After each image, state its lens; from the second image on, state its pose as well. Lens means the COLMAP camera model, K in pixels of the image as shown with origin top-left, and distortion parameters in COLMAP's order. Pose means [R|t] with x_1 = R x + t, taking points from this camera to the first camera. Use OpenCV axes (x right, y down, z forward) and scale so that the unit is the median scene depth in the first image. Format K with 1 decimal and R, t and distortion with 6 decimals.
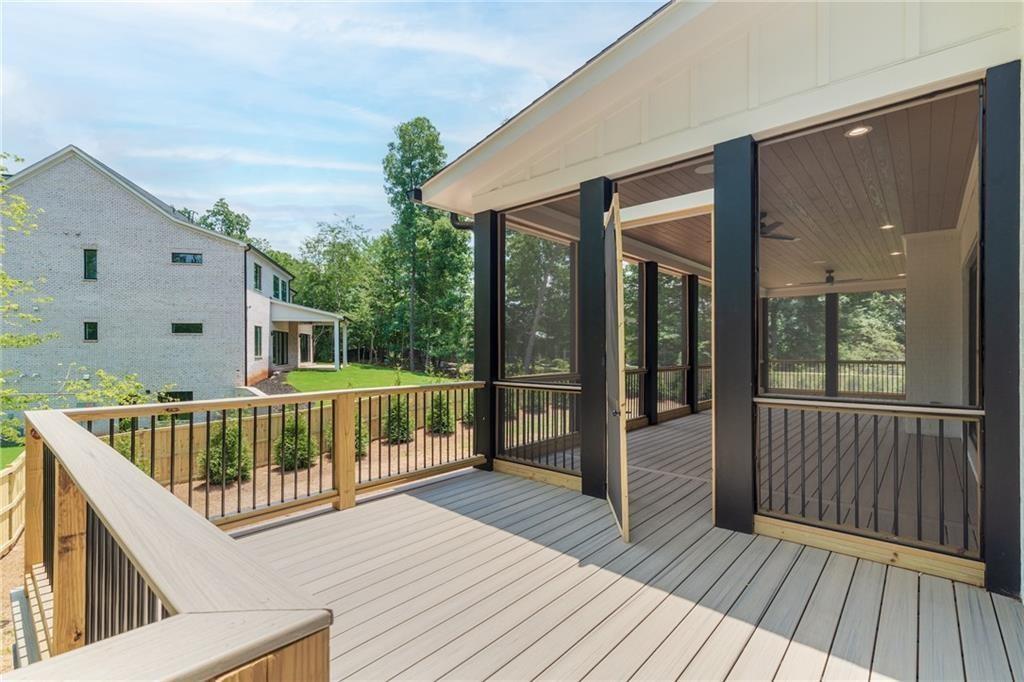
lens RADIAL K [[467.2, 0, 508.7], [0, 467.2, 346.2], [0, 0, 1]] dist [0.000563, 0.000004]
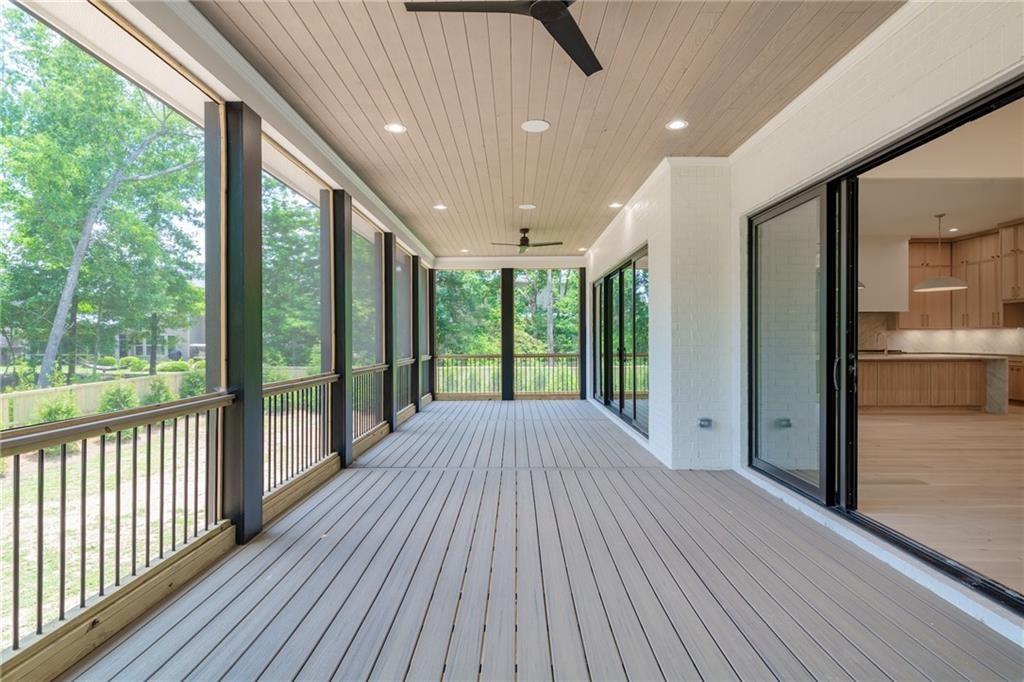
lens RADIAL K [[518.9, 0, 510.0], [0, 518.9, 344.2], [0, 0, 1]] dist [0.001496, 0.000189]
pose [[0.755590, -0.005265, 0.655024, 0.065585], [-0.003034, 0.999929, 0.011538, 0.002689], [-0.655038, -0.010705, 0.755520, 0.183921]]
